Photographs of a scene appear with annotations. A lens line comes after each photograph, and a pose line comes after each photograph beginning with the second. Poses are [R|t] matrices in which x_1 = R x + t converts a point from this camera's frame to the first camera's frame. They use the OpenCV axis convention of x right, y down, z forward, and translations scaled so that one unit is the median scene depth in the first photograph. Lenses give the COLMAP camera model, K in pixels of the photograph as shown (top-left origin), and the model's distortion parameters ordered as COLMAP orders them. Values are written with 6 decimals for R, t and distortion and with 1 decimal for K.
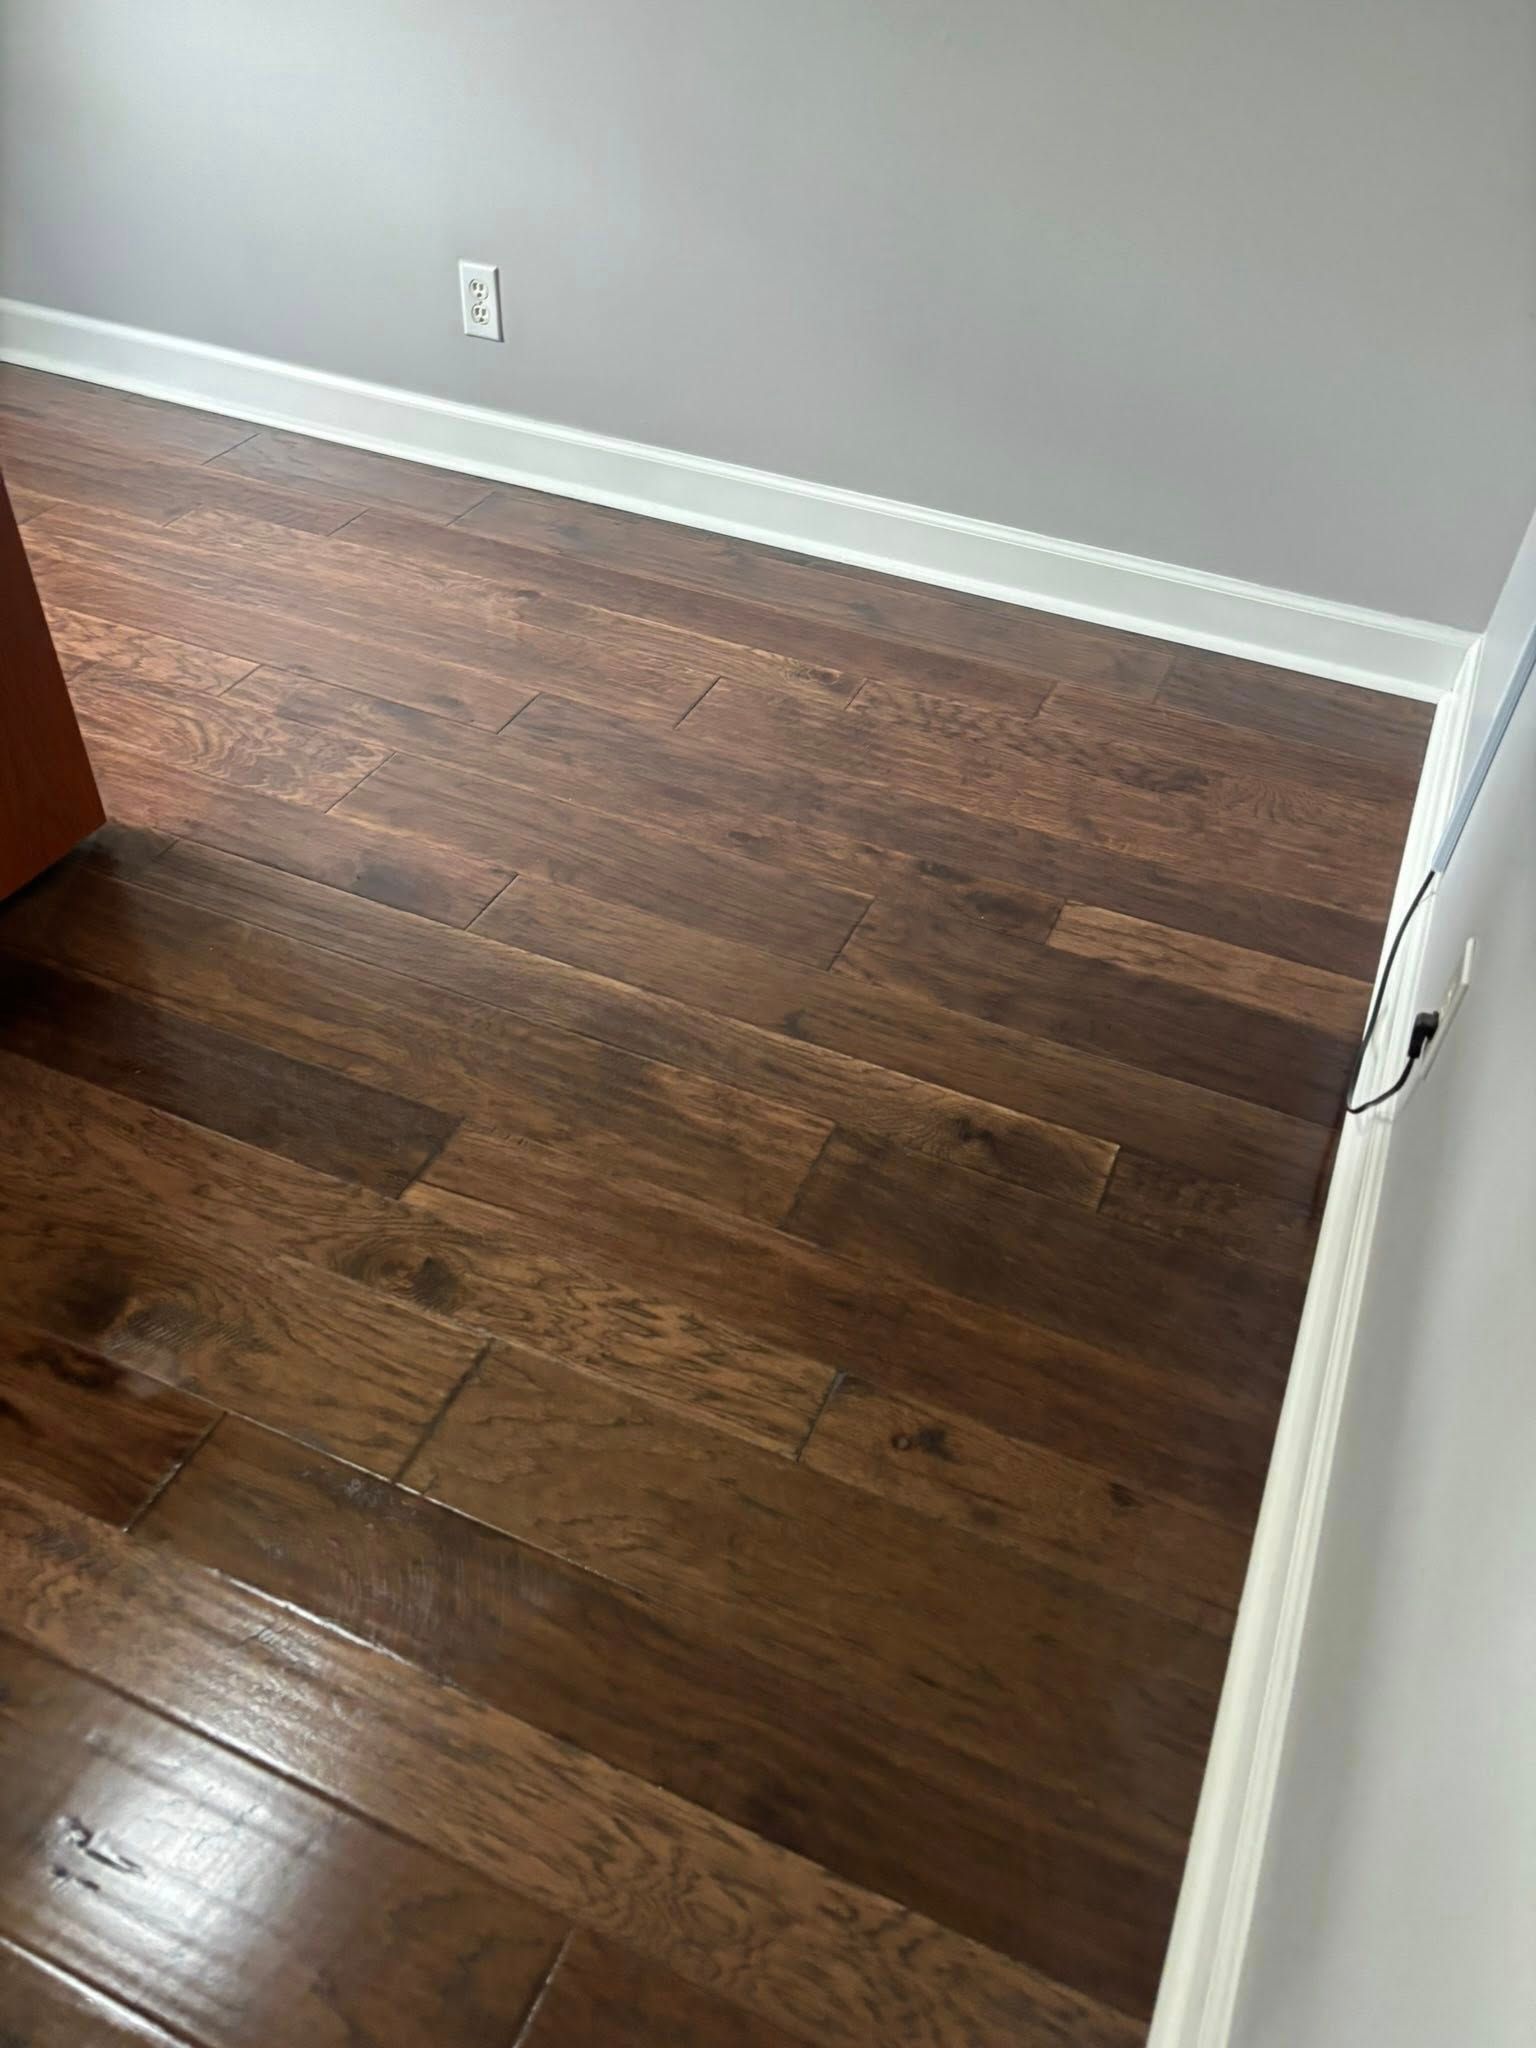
lens RADIAL K [[1559.1, 0, 767.0], [0, 1559.1, 1023.6], [0, 0, 1]] dist [0.003855, 0.004225]
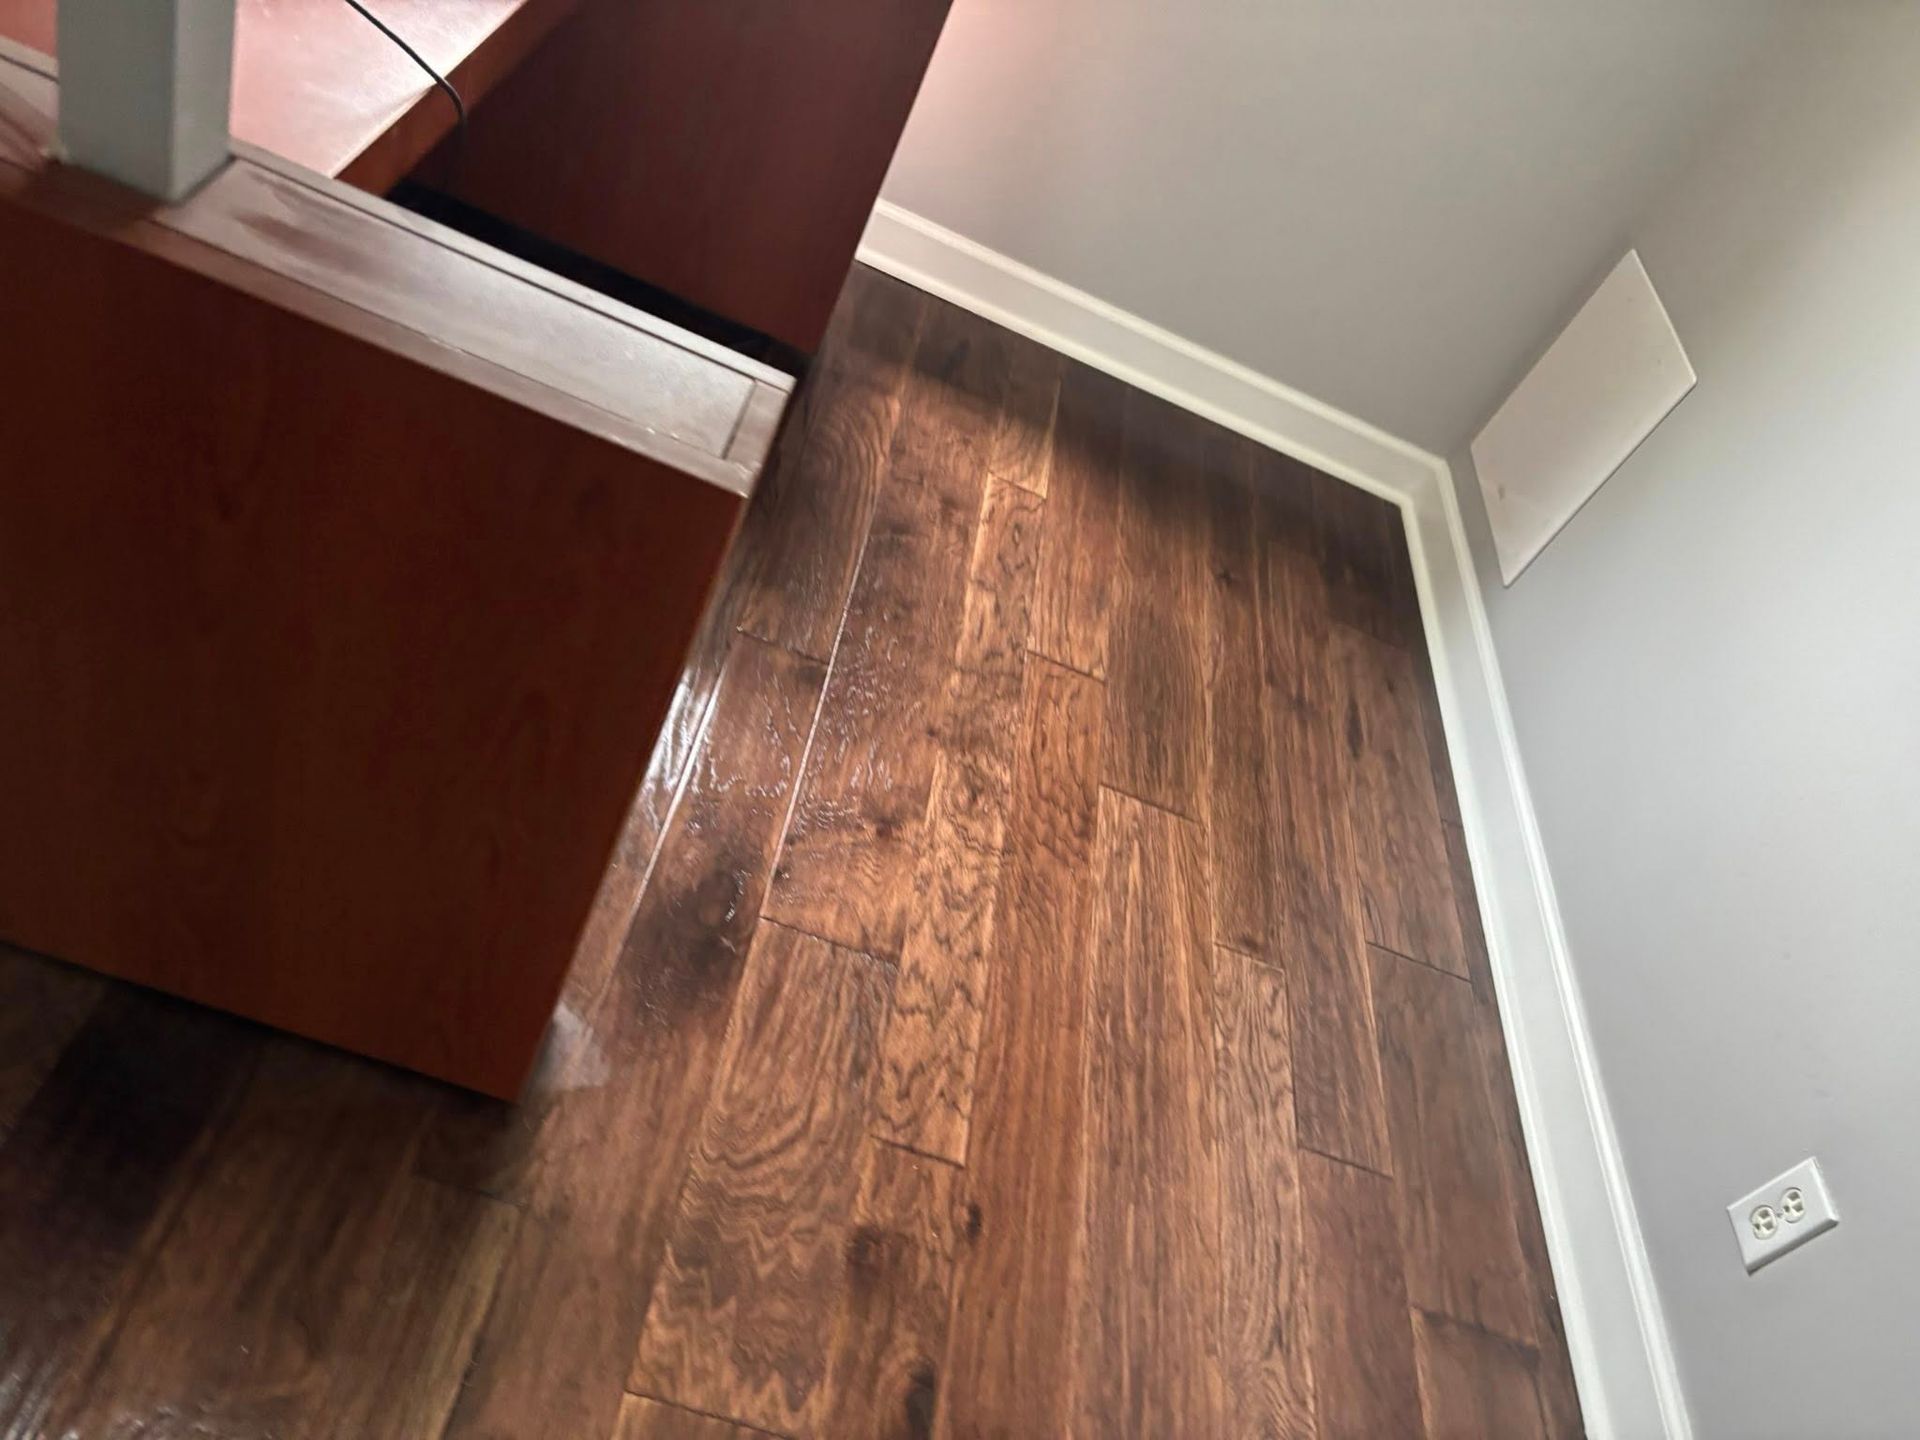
lens RADIAL K [[1461.6, 0, 960.6], [0, 1461.6, 720.6], [0, 0, 1]] dist [0.003855, 0.004225]
pose [[0.273382, 0.725688, -0.631379, -0.062858], [-0.875798, 0.459230, 0.148612, -0.426230], [0.397794, 0.512332, 0.761102, 0.422303]]
